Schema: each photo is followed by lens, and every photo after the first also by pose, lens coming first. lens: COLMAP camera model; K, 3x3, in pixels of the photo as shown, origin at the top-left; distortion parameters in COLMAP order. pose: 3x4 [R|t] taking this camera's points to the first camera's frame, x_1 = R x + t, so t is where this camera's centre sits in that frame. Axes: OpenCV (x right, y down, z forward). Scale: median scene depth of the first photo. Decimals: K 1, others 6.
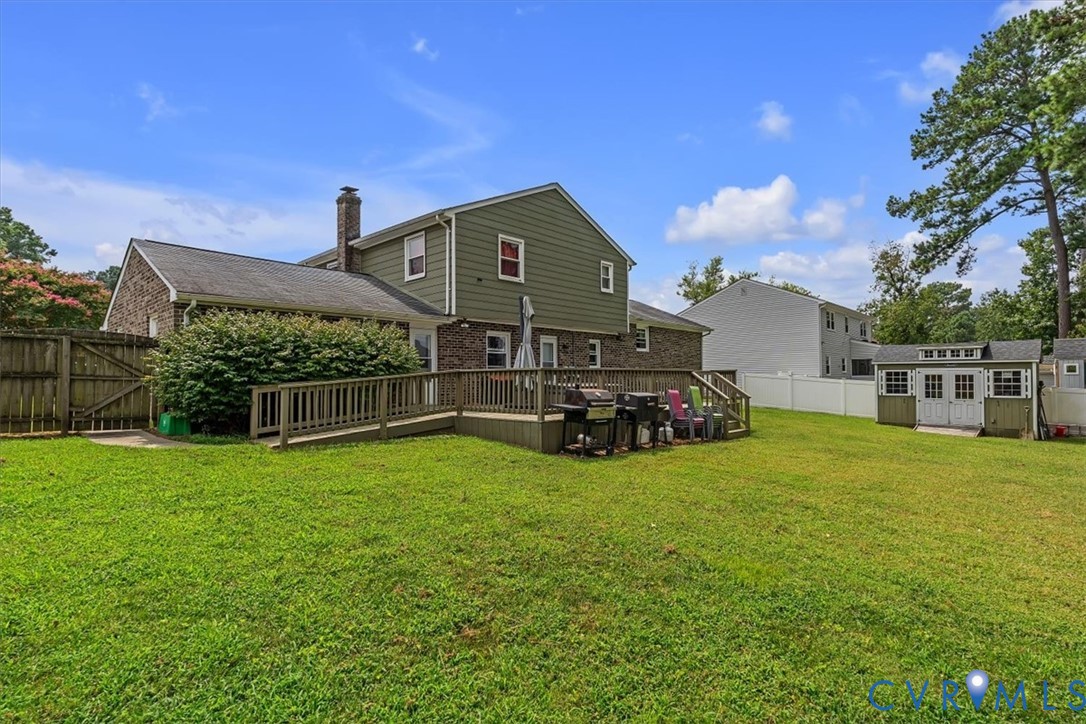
lens RADIAL K [[535.7, 0, 545.2], [0, 535.7, 364.3], [0, 0, 1]] dist [0.000930, 0.000792]
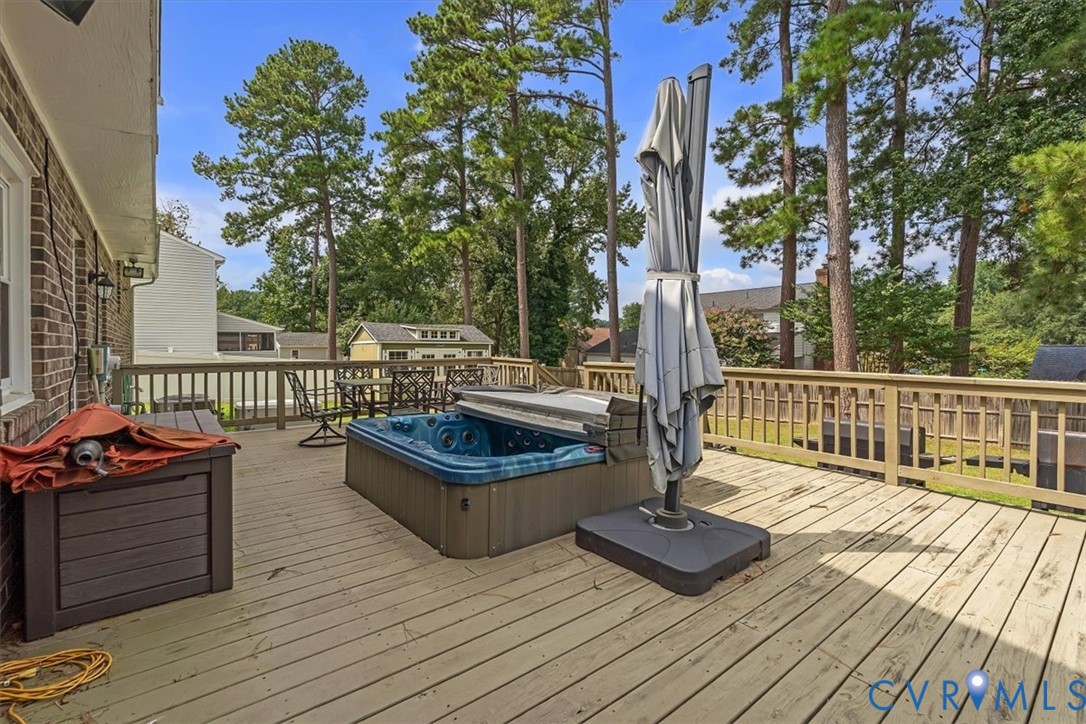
lens RADIAL K [[488.0, 0, 542.4], [0, 488.0, 352.2], [0, 0, 1]] dist [-0.014703, 0.000410]
pose [[0.137412, -0.008247, 0.990480, -0.171332], [-0.027785, 0.999540, 0.012177, -0.002657], [-0.990124, -0.029193, 0.137119, 0.609861]]
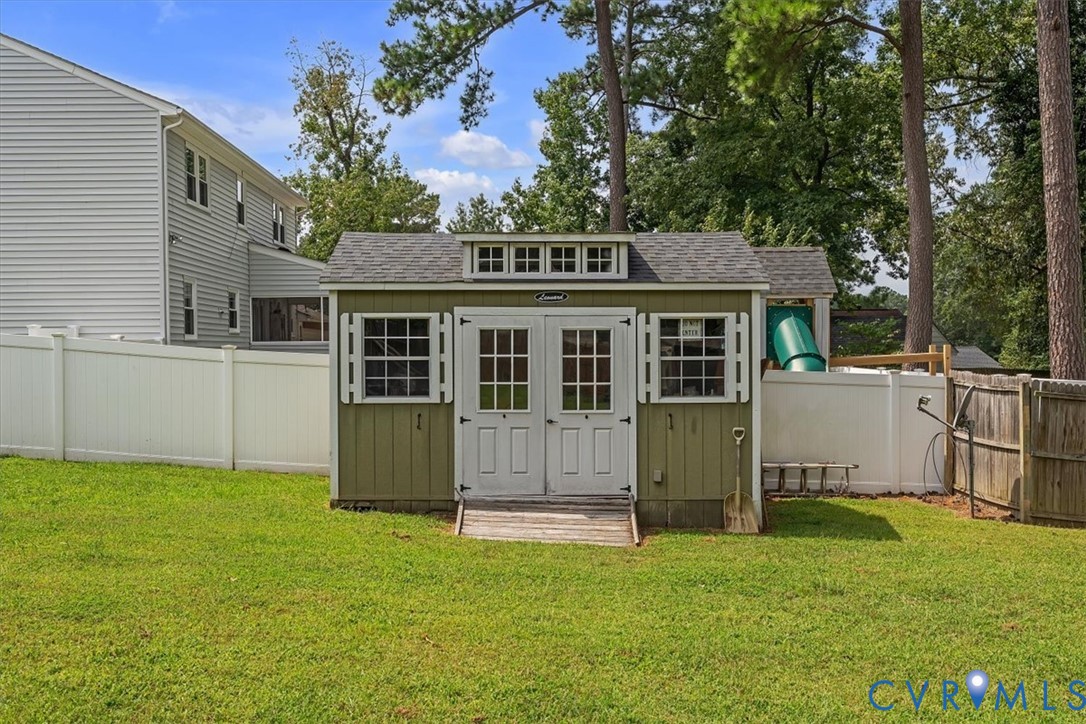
lens RADIAL K [[1075.9, 0, 543.9], [0, 1075.9, 361.9], [0, 0, 1]] dist [0.025006, 0.000000]
pose [[0.706519, -0.007243, 0.707657, 0.299536], [-0.016748, 0.999496, 0.026951, 0.019593], [-0.707496, -0.030894, 0.706042, 0.528543]]
